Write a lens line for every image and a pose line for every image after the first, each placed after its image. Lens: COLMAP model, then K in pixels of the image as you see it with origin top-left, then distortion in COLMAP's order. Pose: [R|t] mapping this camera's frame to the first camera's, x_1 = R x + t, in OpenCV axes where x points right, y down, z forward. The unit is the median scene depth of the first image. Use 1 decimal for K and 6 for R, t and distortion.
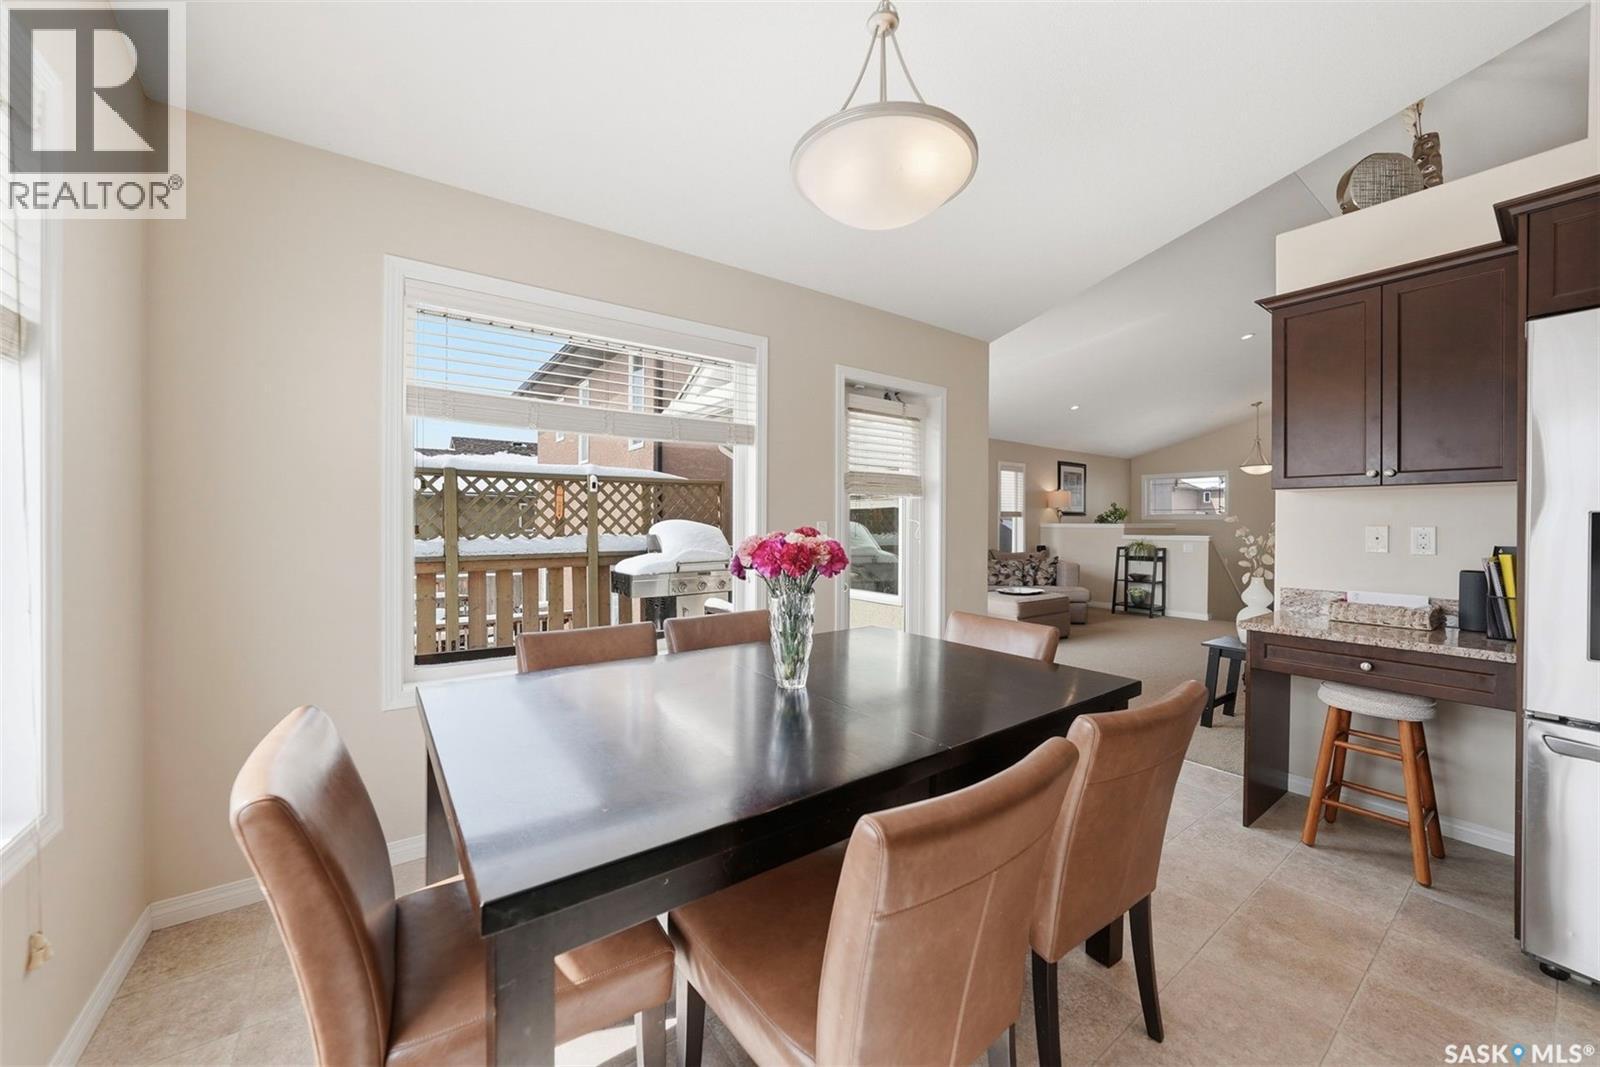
lens RADIAL K [[597.2, 0, 803.8], [0, 597.2, 530.2], [0, 0, 1]] dist [0.001607, 0.000262]
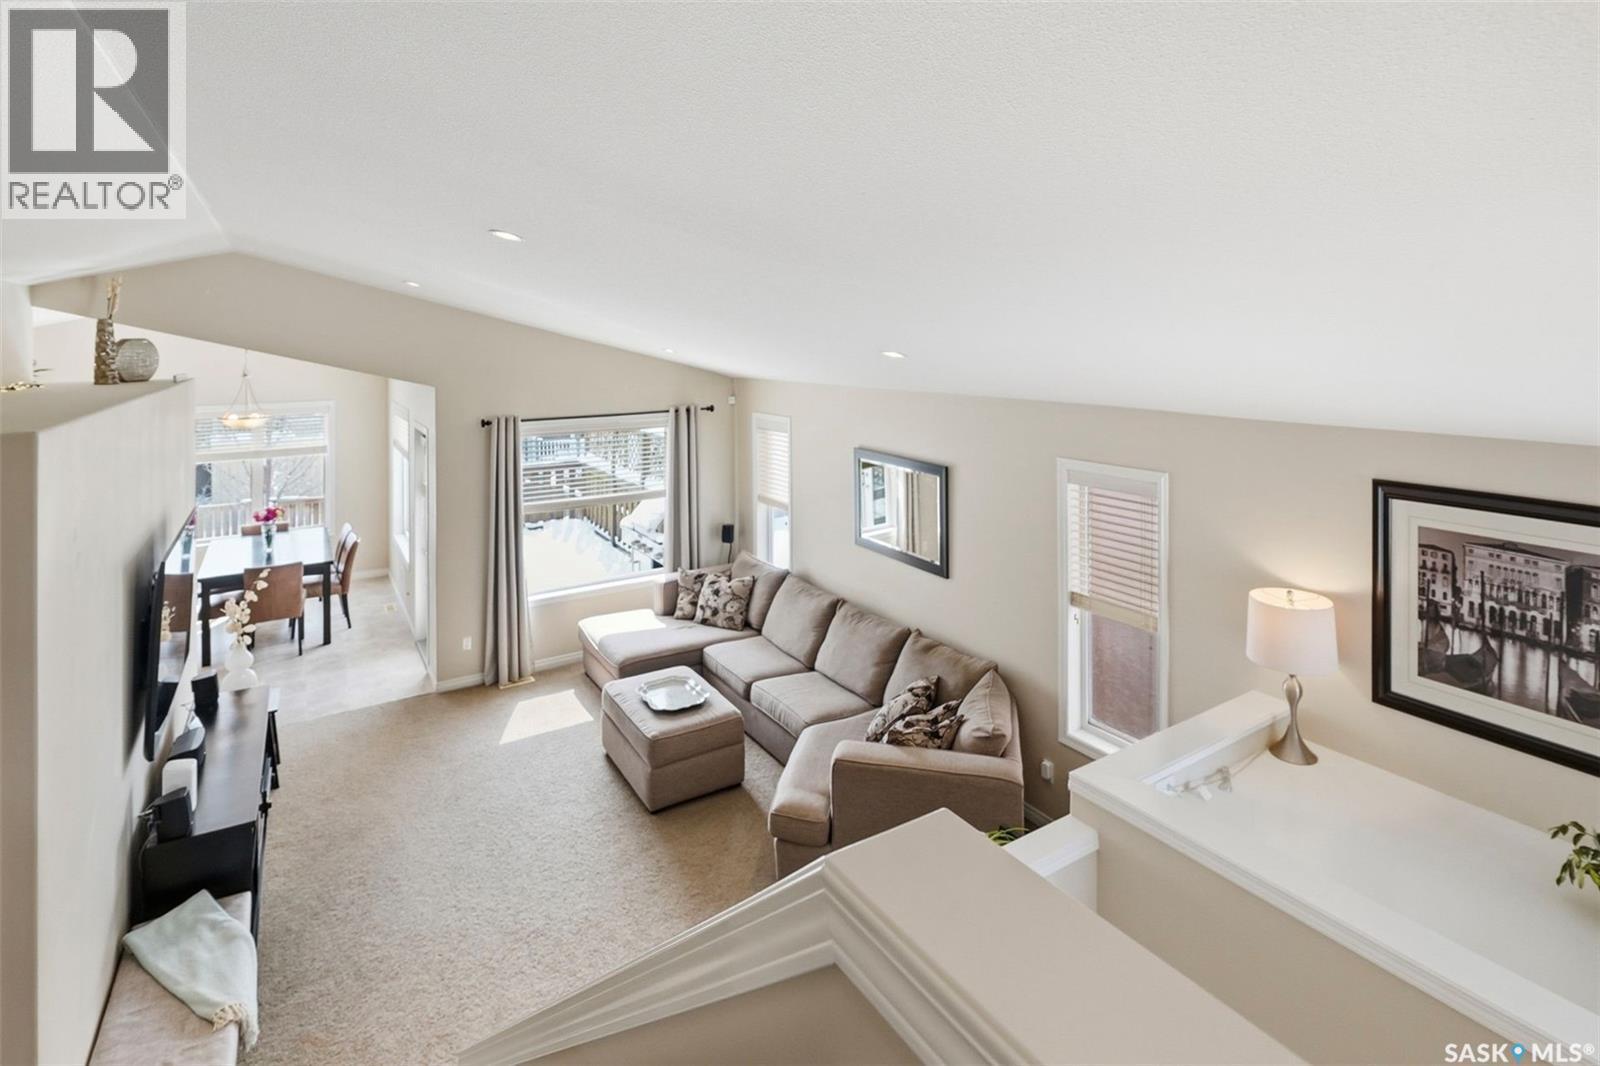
lens RADIAL K [[745.2, 0, 800.2], [0, 745.2, 532.6], [0, 0, 1]] dist [-0.000396, -0.000015]
pose [[-0.033867, 0.223354, -0.974149, 0.870106], [-0.005871, 0.974647, 0.223672, -0.191957], [0.999409, 0.013294, -0.031697, 0.941829]]
